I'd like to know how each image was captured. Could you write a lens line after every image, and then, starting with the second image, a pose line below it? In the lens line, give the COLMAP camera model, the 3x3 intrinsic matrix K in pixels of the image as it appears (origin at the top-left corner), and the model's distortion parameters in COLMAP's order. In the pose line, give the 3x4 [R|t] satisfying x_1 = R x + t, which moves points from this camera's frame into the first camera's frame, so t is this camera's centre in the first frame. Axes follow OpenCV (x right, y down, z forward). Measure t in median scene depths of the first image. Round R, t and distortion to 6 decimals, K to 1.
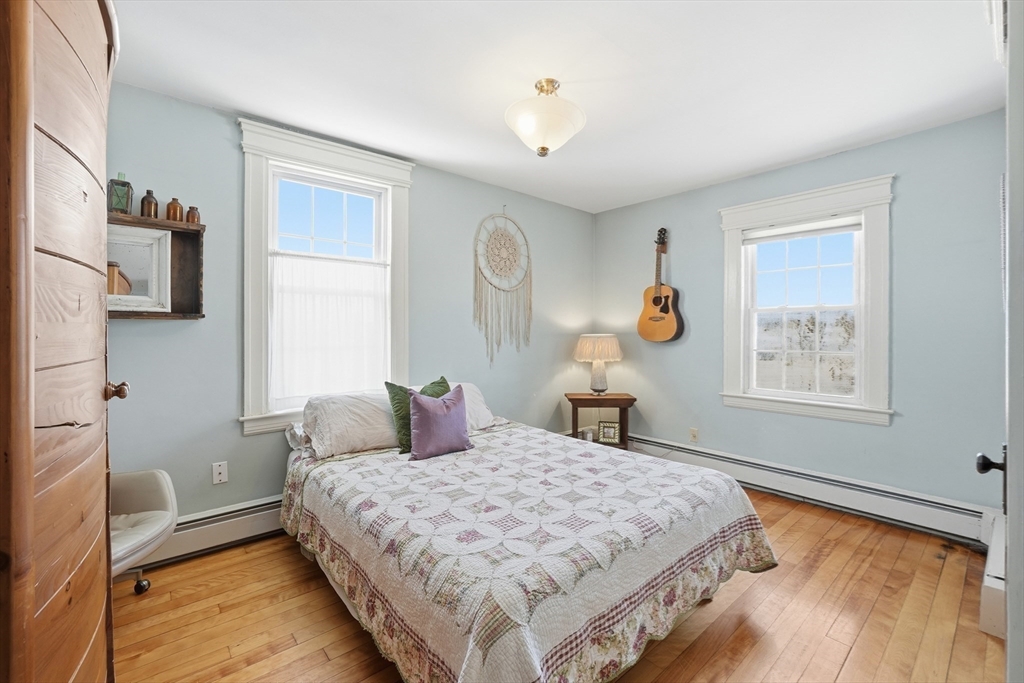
lens RADIAL K [[434.0, 0, 512.7], [0, 434.0, 338.9], [0, 0, 1]] dist [-0.001503, -0.000055]
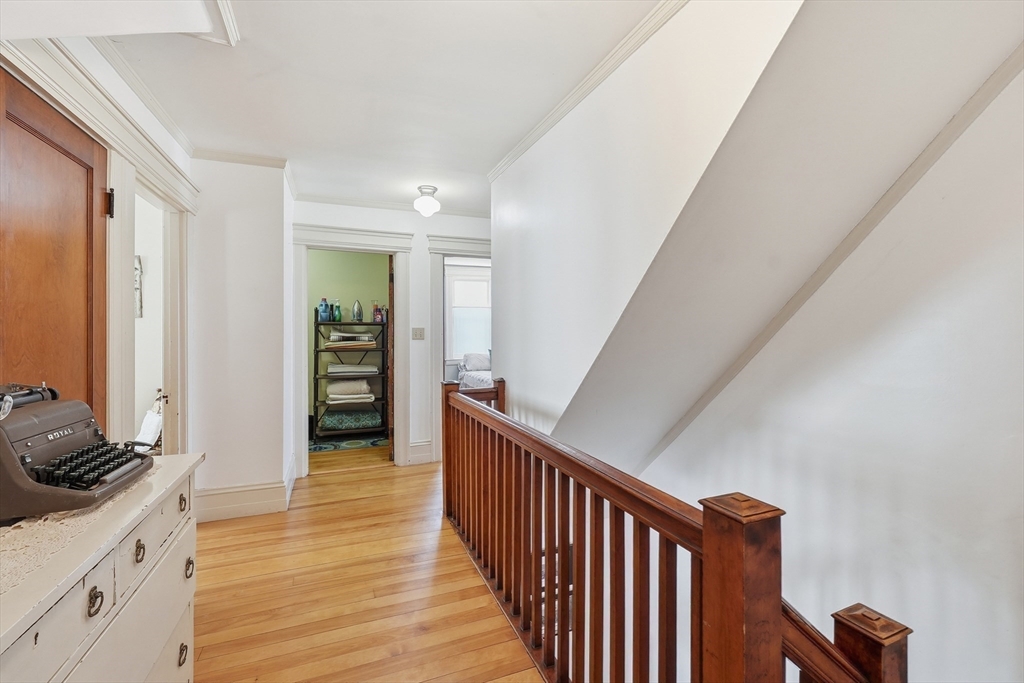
lens RADIAL K [[434.0, 0, 510.5], [0, 434.0, 337.6], [0, 0, 1]] dist [-0.001503, -0.000055]
pose [[0.946930, -0.002403, -0.321430, 0.842083], [0.003581, 0.999989, 0.003072, 0.013251], [0.321419, -0.004060, 0.946929, -1.844285]]
